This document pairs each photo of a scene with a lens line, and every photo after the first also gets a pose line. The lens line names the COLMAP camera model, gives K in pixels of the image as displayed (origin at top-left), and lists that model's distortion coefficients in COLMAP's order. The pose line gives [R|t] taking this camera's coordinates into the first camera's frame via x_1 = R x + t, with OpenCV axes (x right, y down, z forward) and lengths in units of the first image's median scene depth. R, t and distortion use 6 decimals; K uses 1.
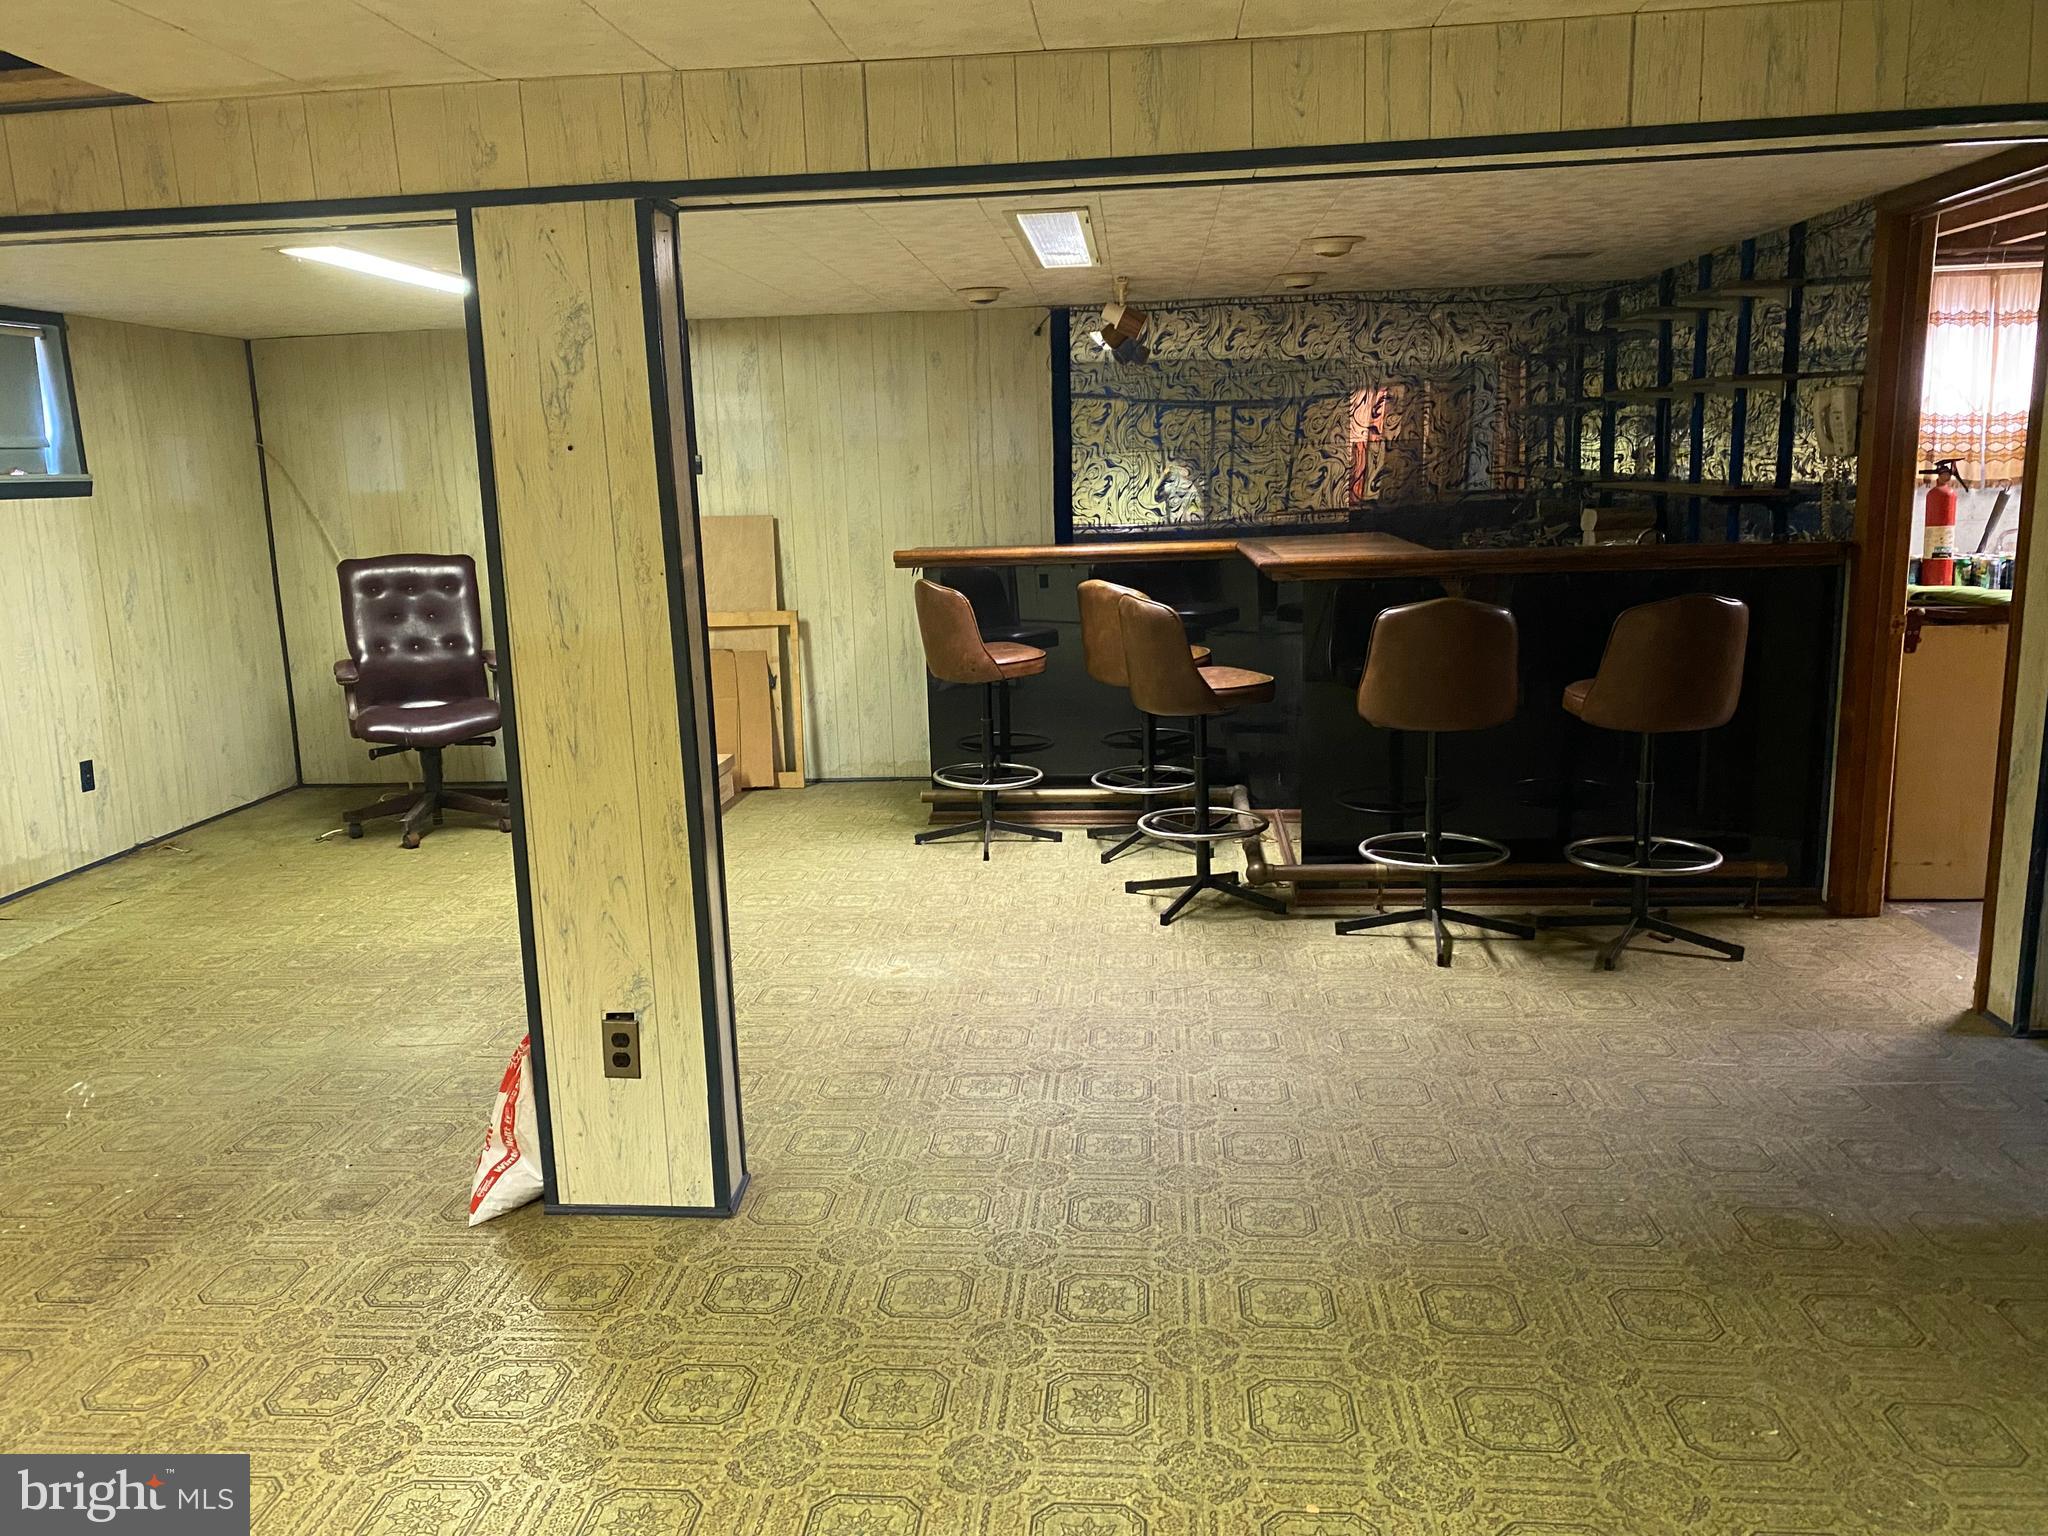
lens RADIAL K [[1546.0, 0, 1022.1], [0, 1546.0, 712.0], [0, 0, 1]] dist [0.110491, -0.104293]
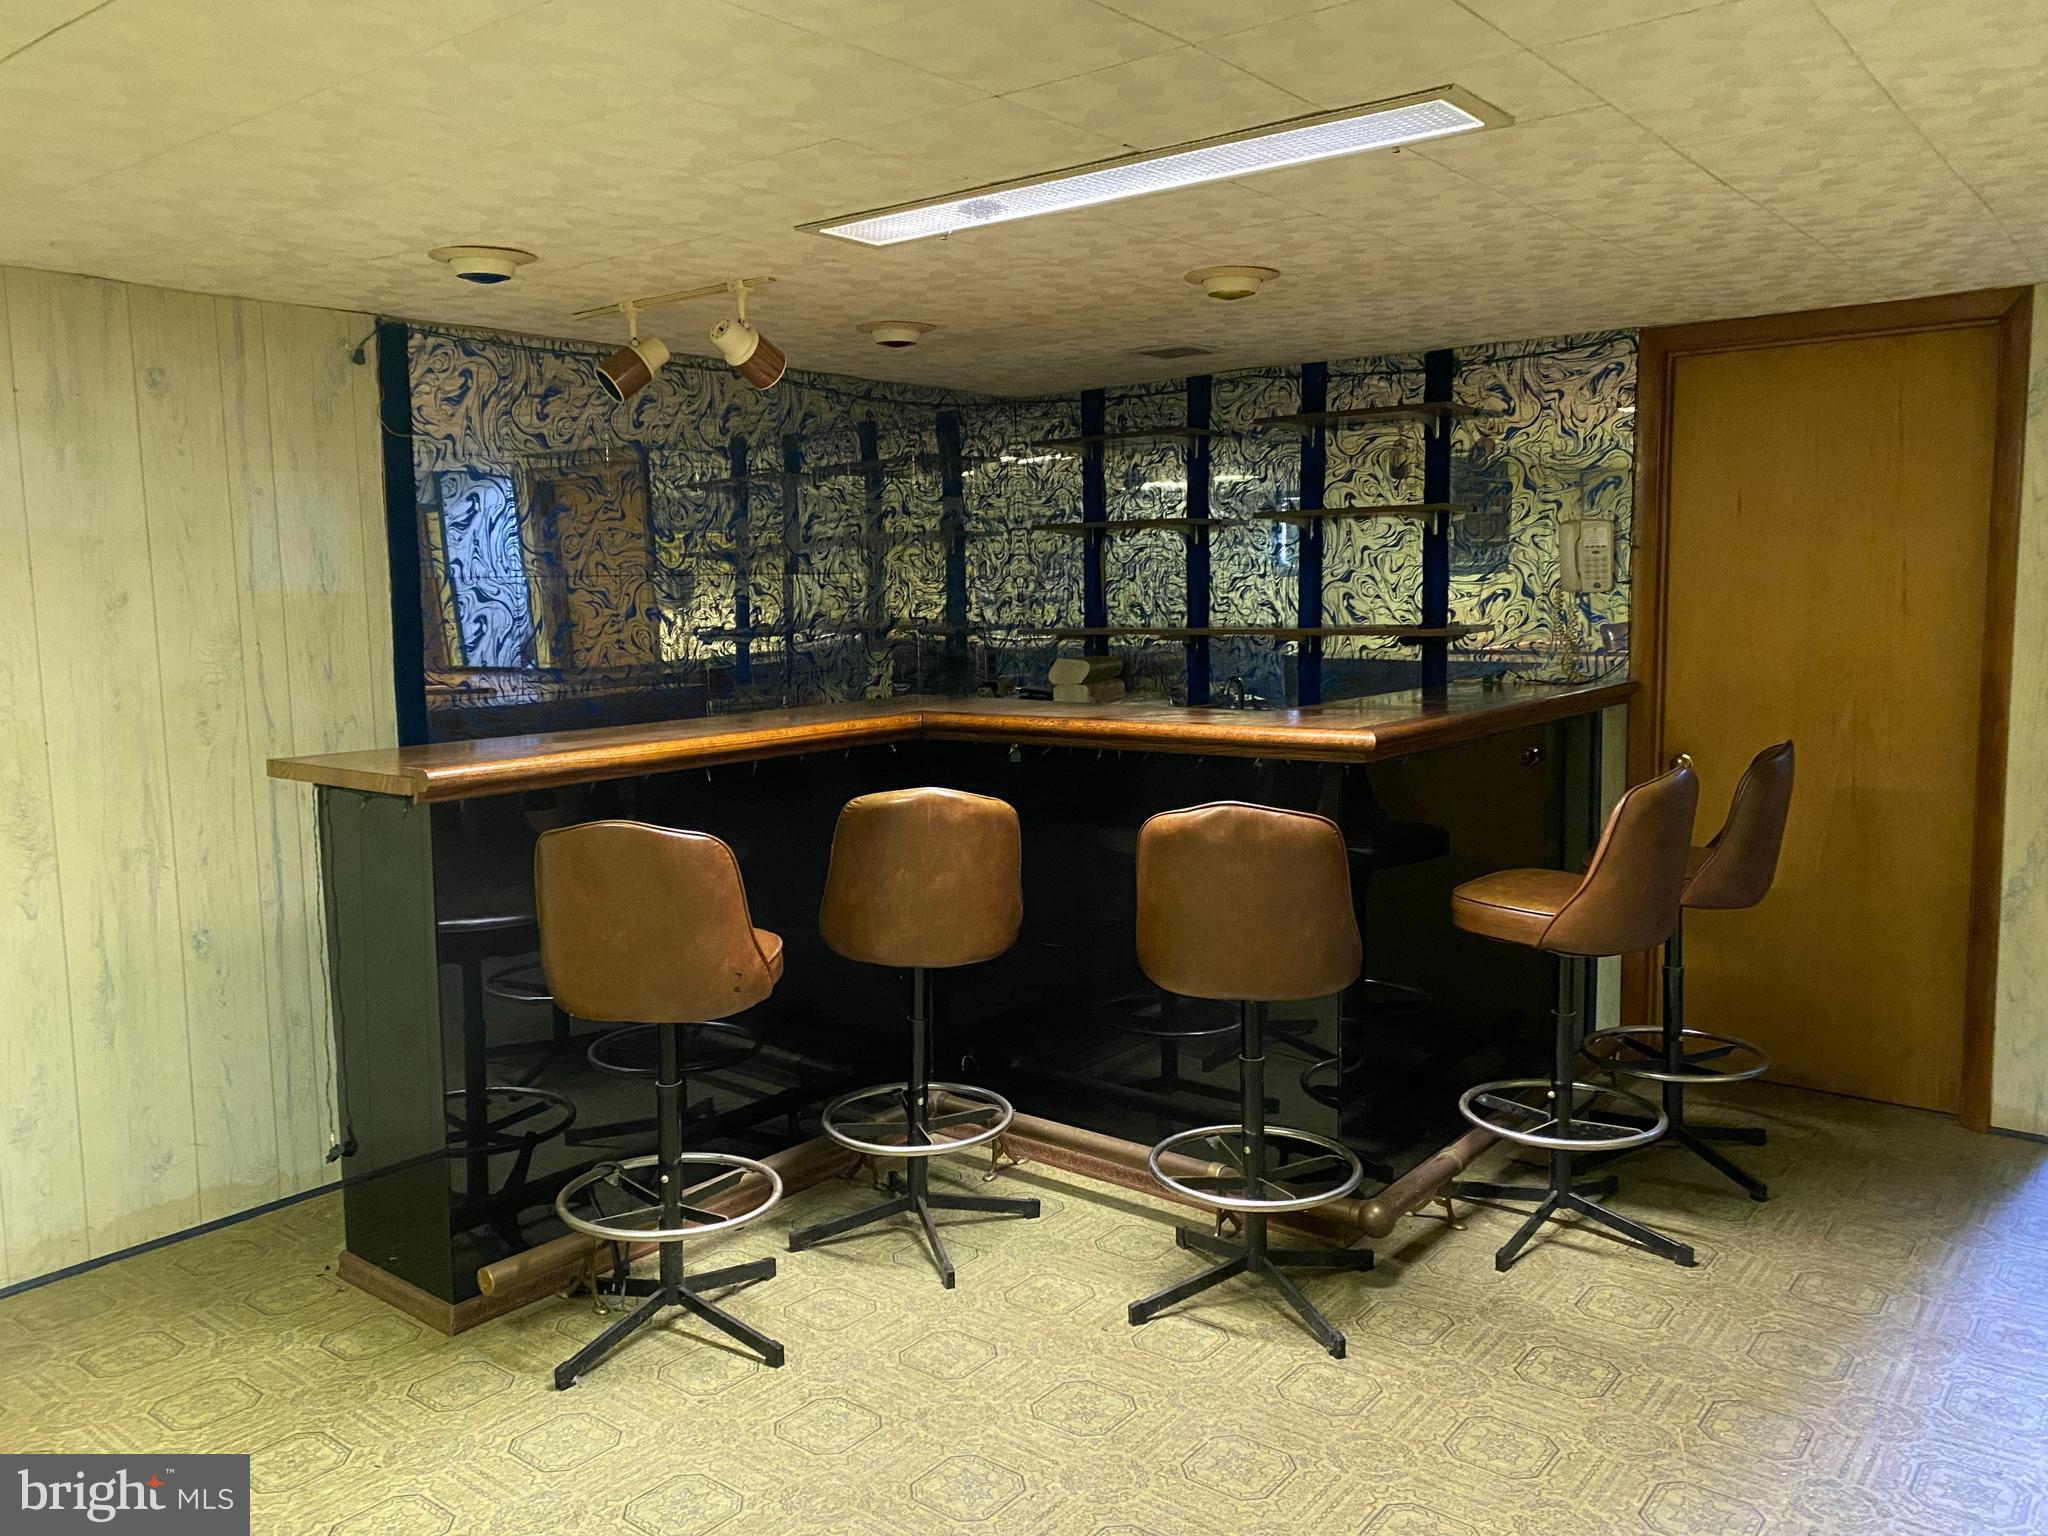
lens RADIAL K [[1549.3, 0, 1022.1], [0, 1549.3, 713.0], [0, 0, 1]] dist [0.001731, 0.002894]
pose [[0.563595, -0.046621, 0.824734, -0.316698], [0.133719, 0.990387, -0.035394, -0.069868], [-0.815156, 0.130231, 0.564412, 0.520438]]
